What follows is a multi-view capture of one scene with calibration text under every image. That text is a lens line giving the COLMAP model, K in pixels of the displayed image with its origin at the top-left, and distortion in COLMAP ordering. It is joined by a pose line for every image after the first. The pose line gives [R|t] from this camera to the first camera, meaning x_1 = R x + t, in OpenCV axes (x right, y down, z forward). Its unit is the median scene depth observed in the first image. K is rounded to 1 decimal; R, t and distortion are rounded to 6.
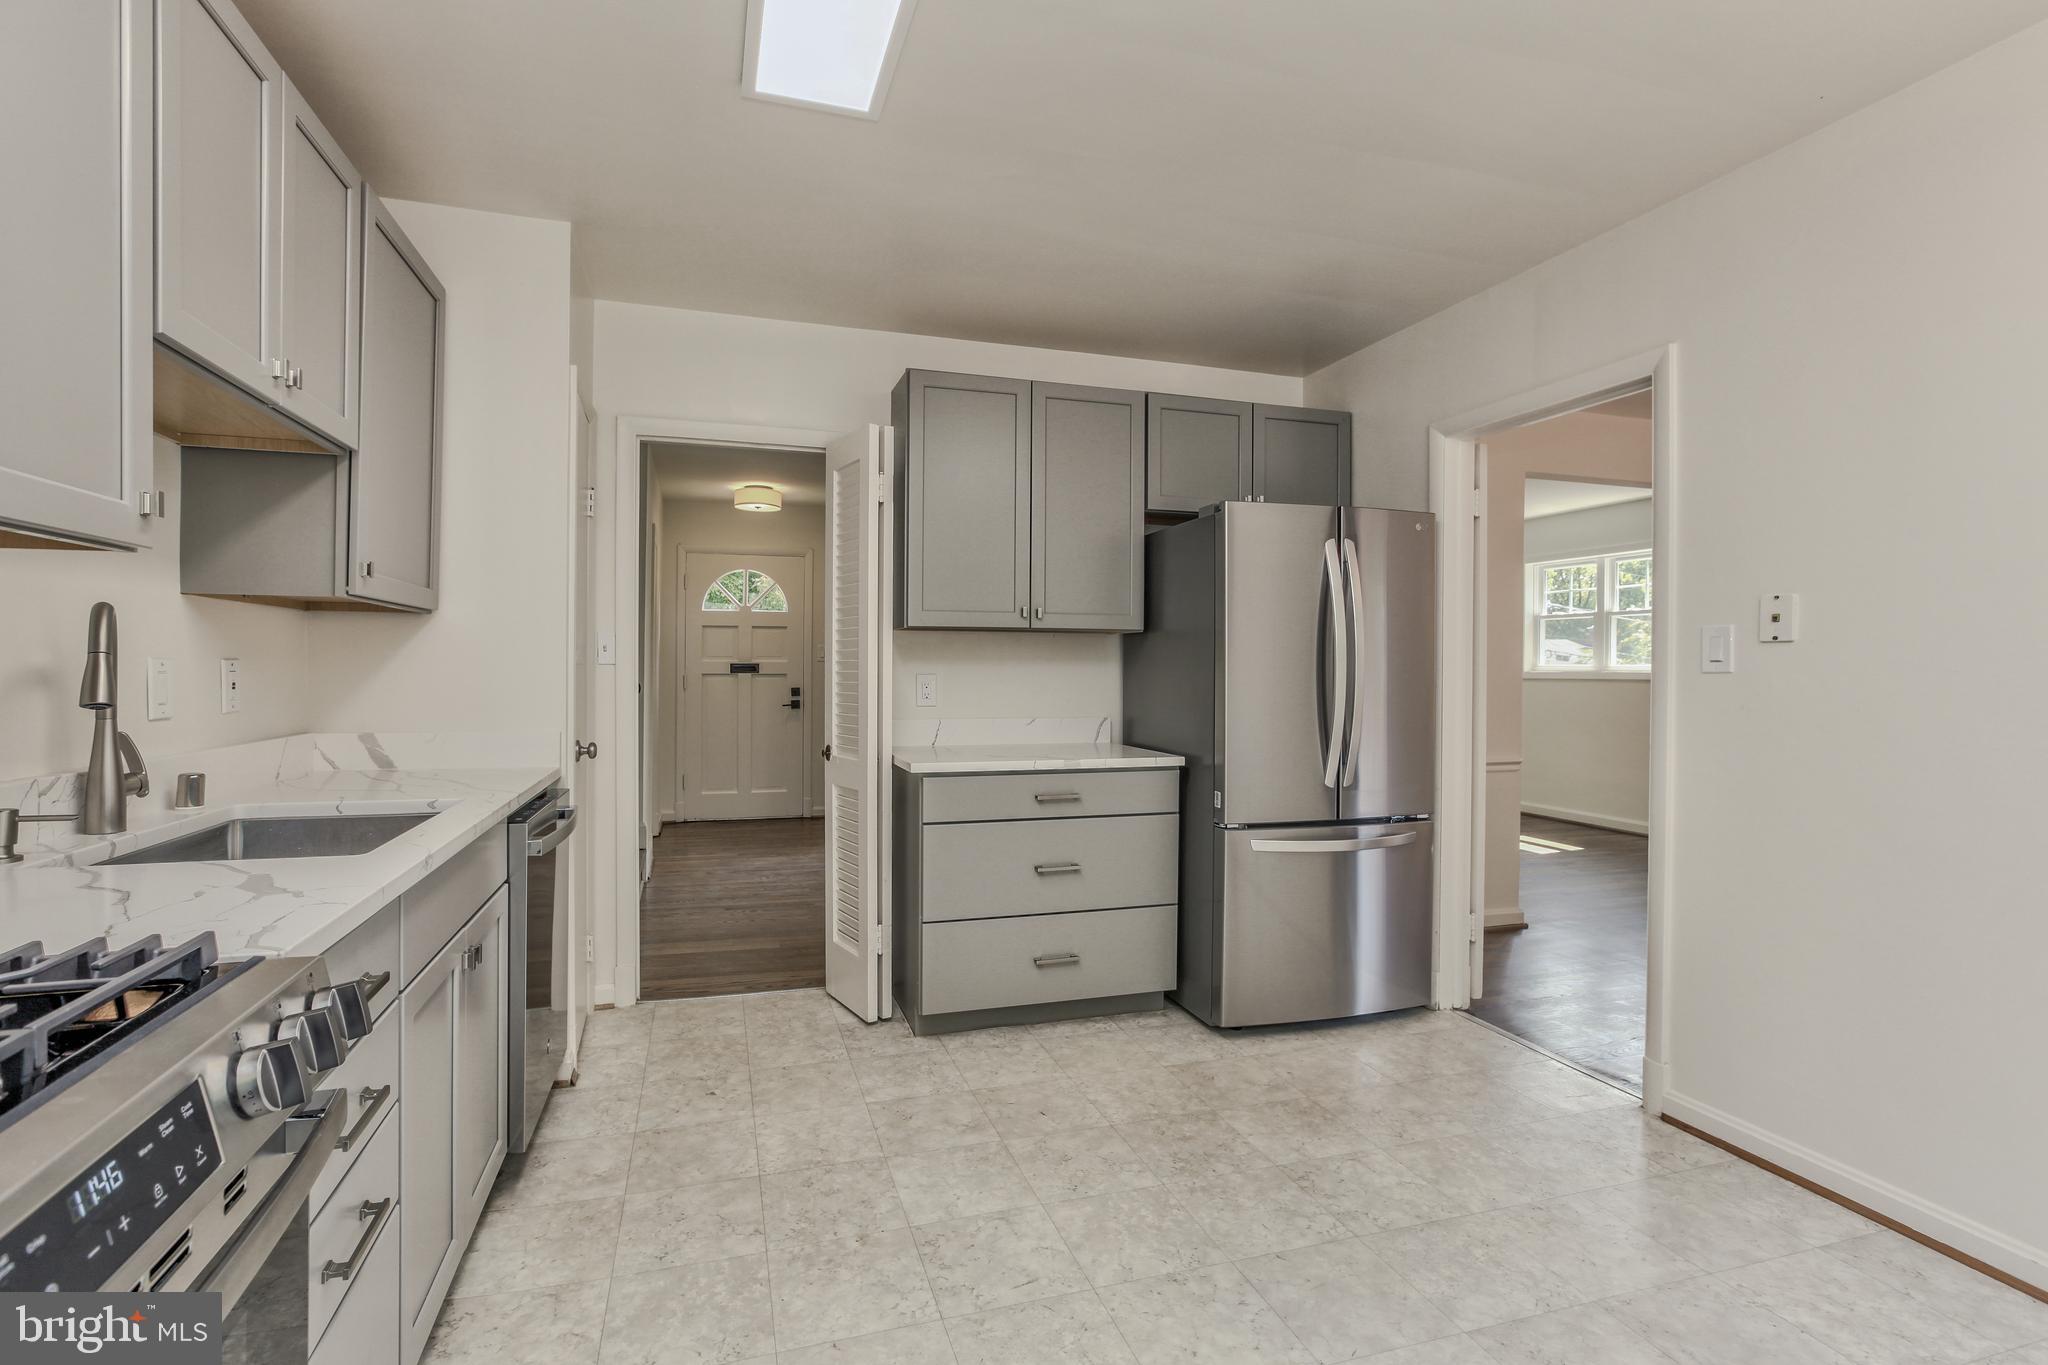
lens RADIAL K [[953.1, 0, 1037.7], [0, 953.1, 669.2], [0, 0, 1]] dist [-0.019587, 0.015128]
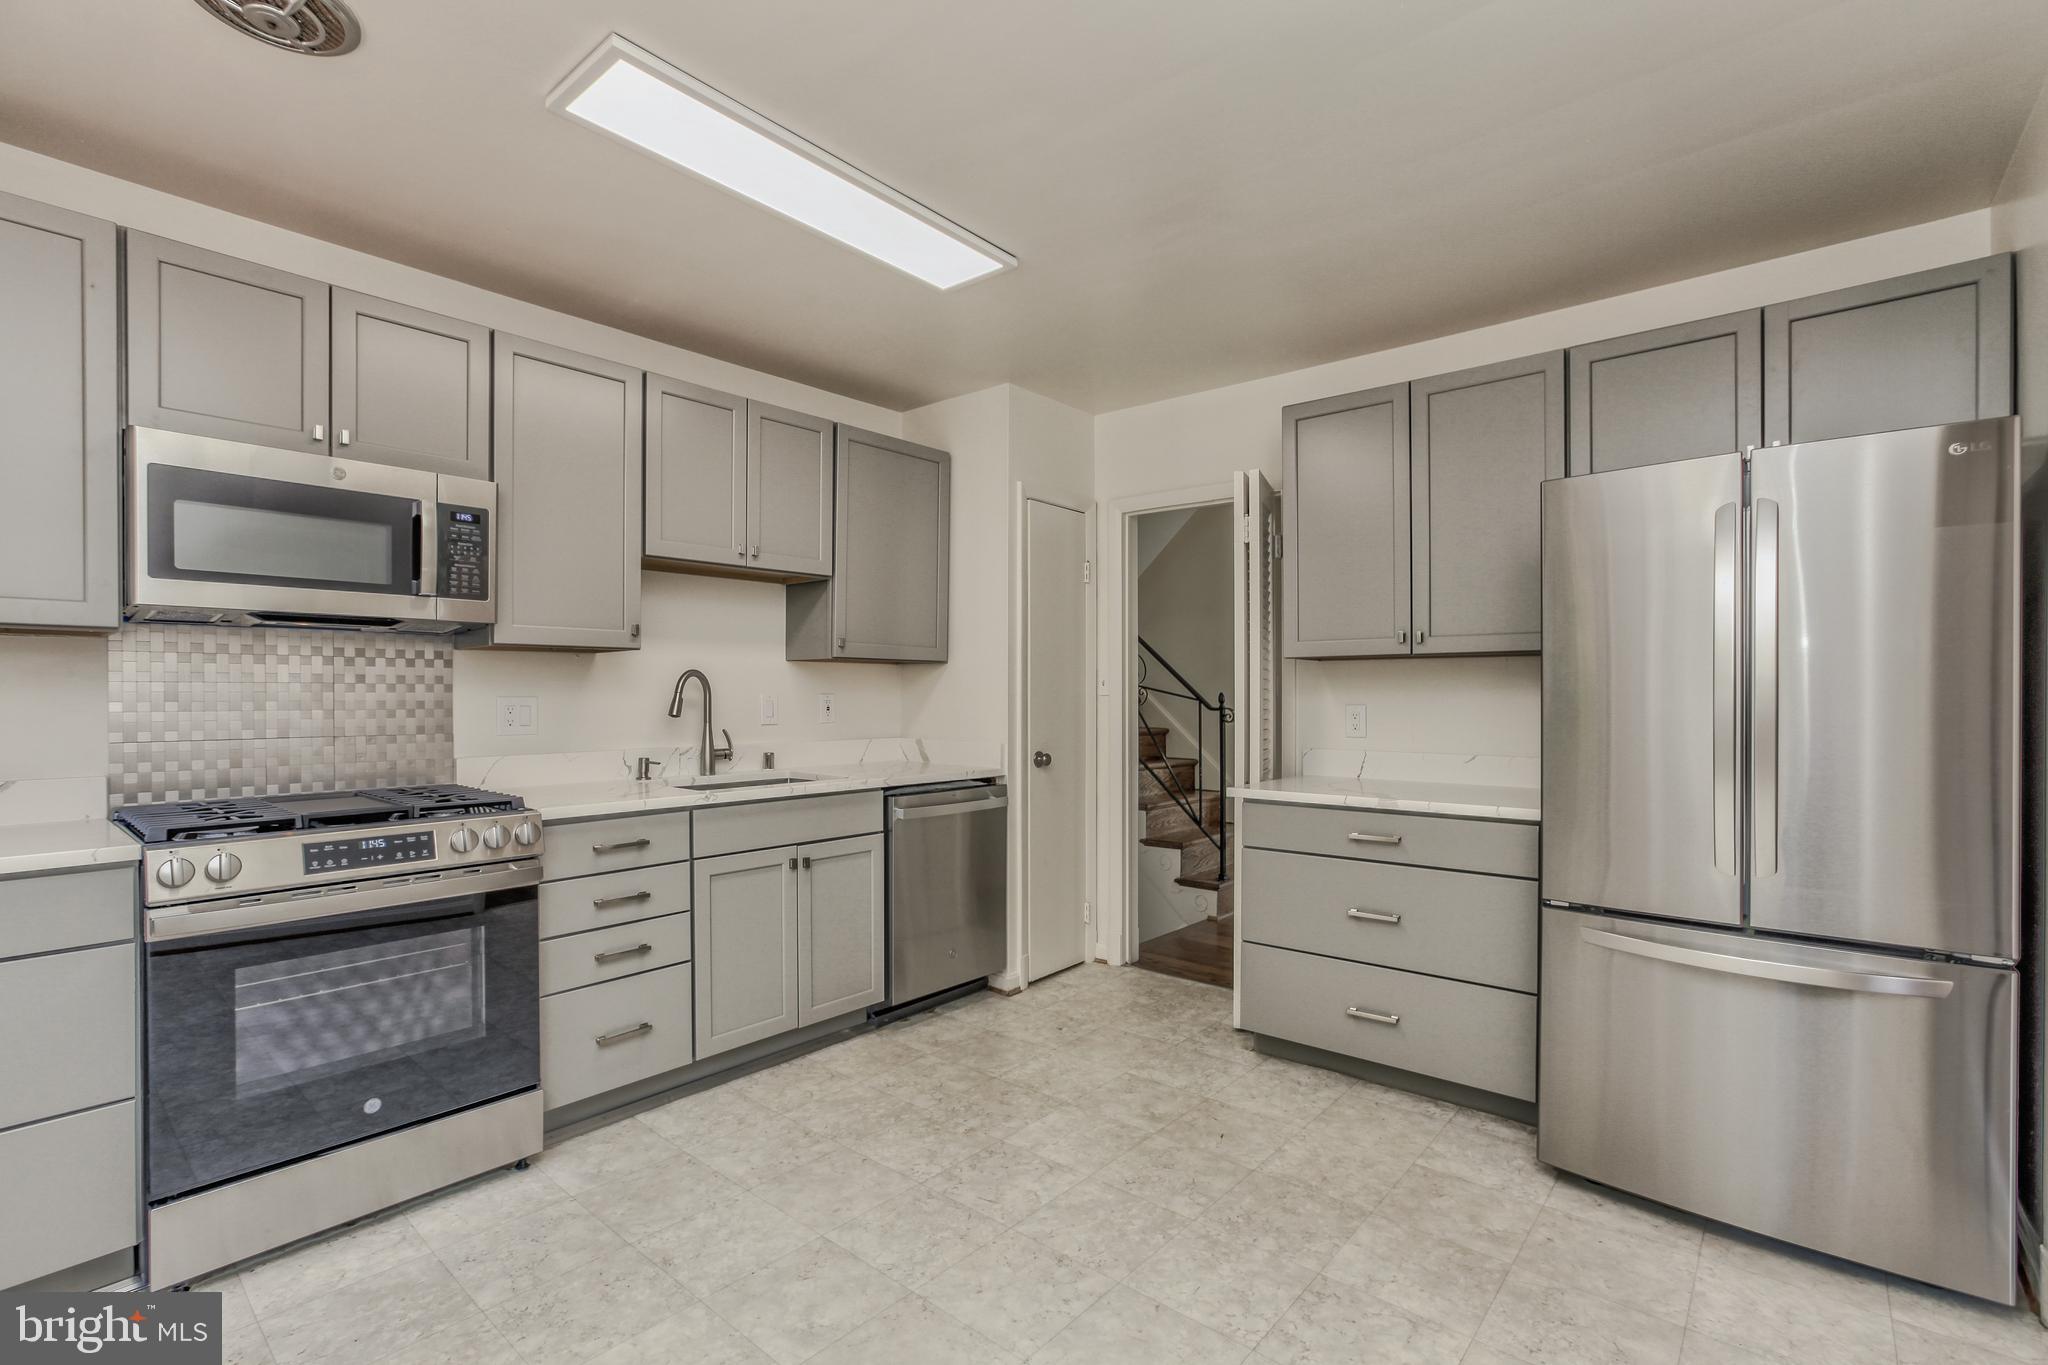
lens RADIAL K [[953.1, 0, 1016.8], [0, 953.1, 692.7], [0, 0, 1]] dist [-0.019587, 0.015128]
pose [[0.521399, -0.010373, -0.853250, 0.703406], [0.001269, 0.999934, -0.011381, 0.004961], [0.853312, 0.004851, 0.521378, 0.260117]]
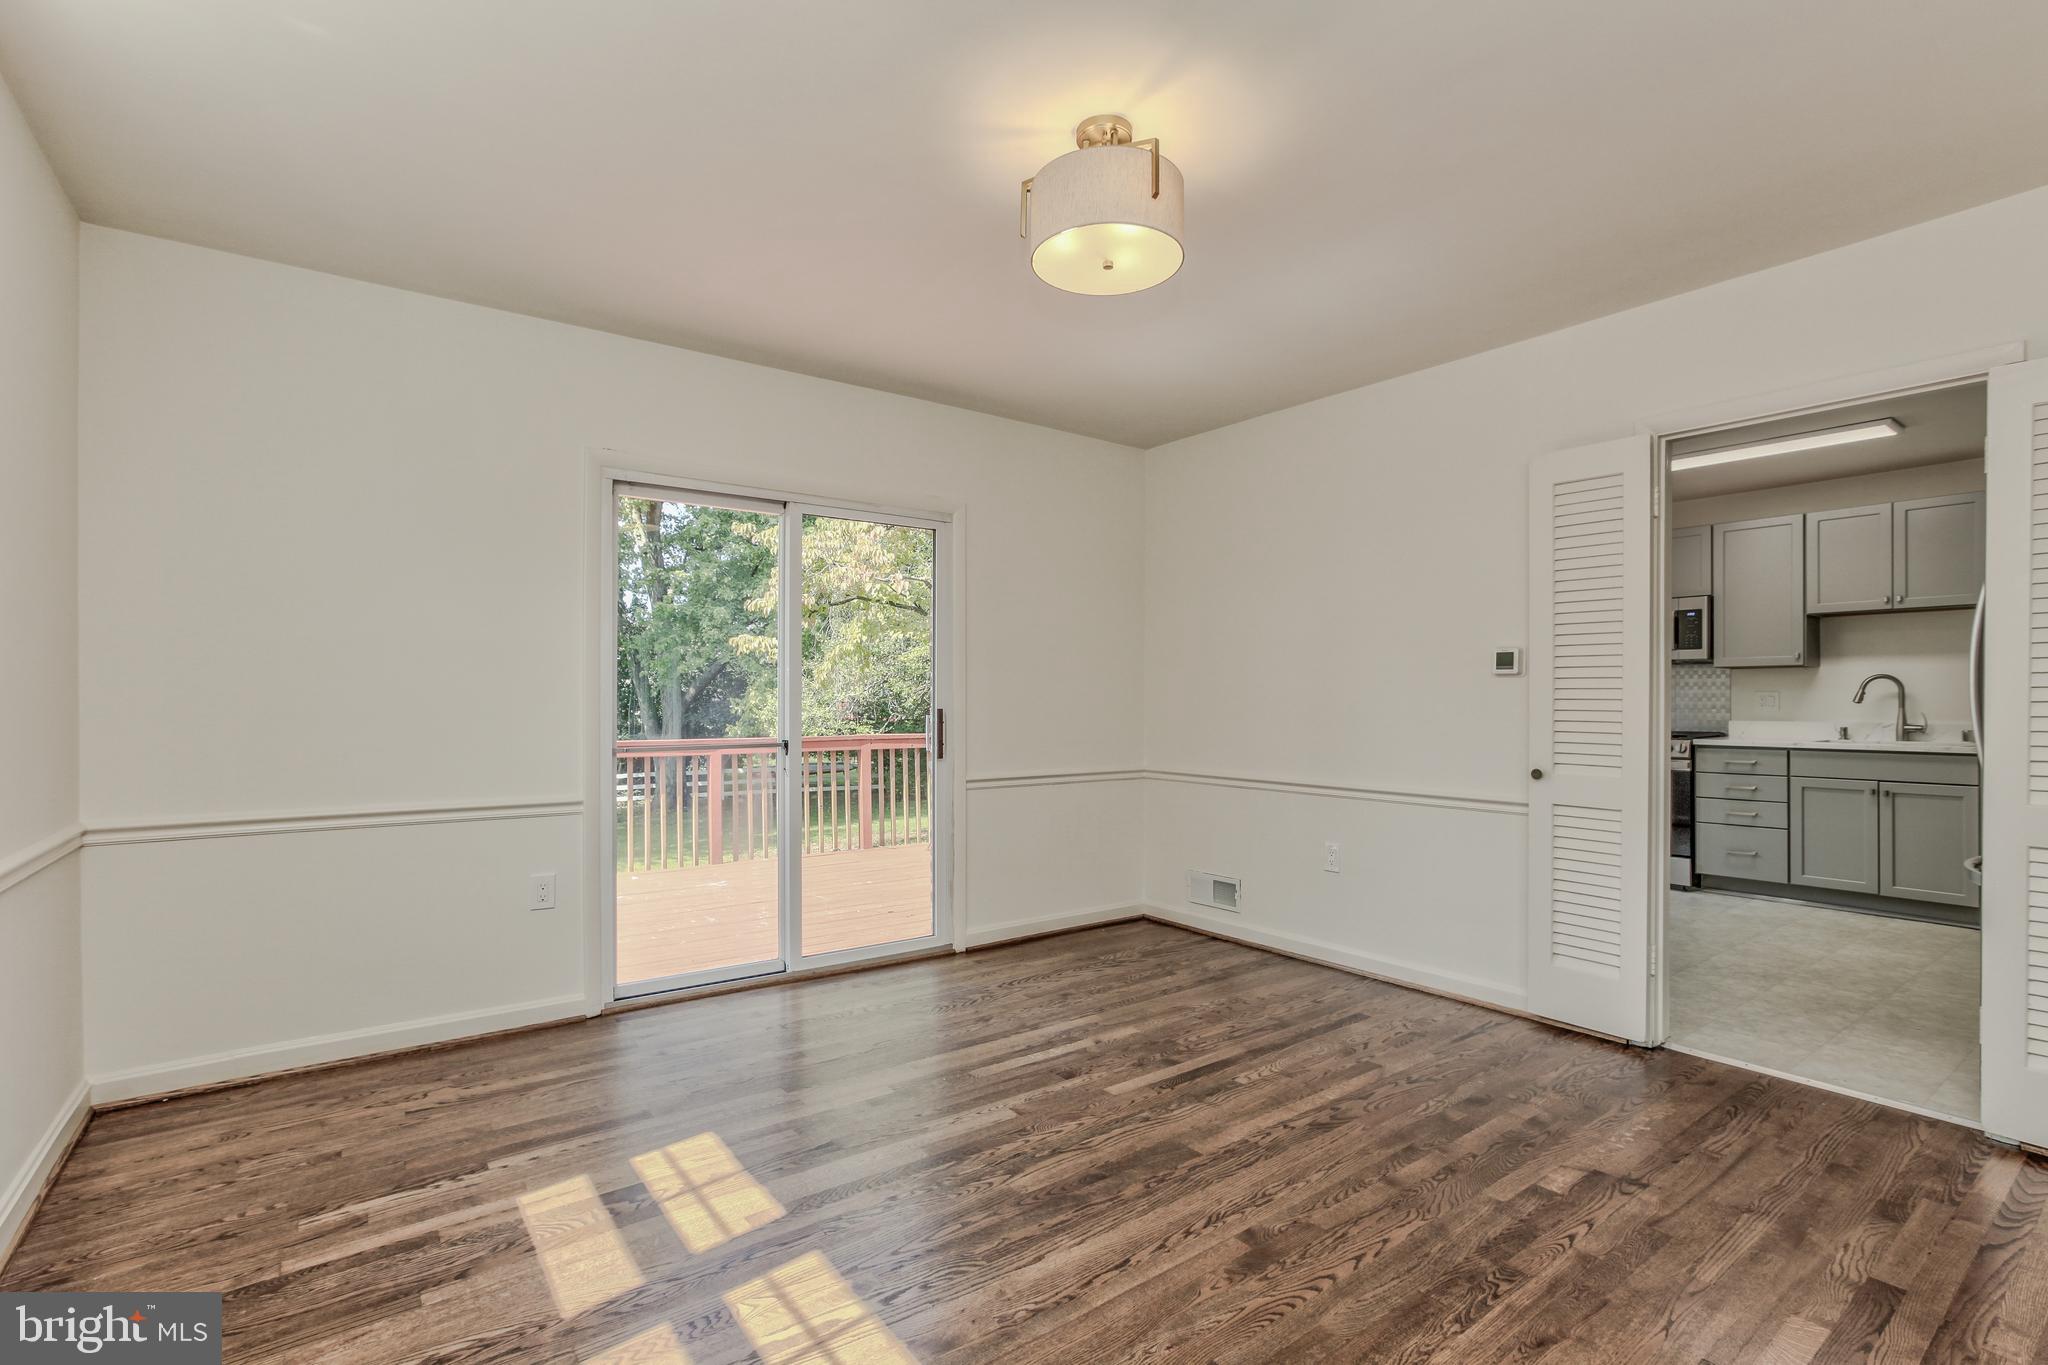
lens RADIAL K [[953.1, 0, 1021.0], [0, 953.1, 692.3], [0, 0, 1]] dist [-0.019587, 0.015128]
pose [[-0.949051, -0.018411, -0.314584, 1.813596], [-0.016846, 0.999828, -0.007693, 0.044373], [0.314672, -0.002002, -0.949198, 1.933390]]
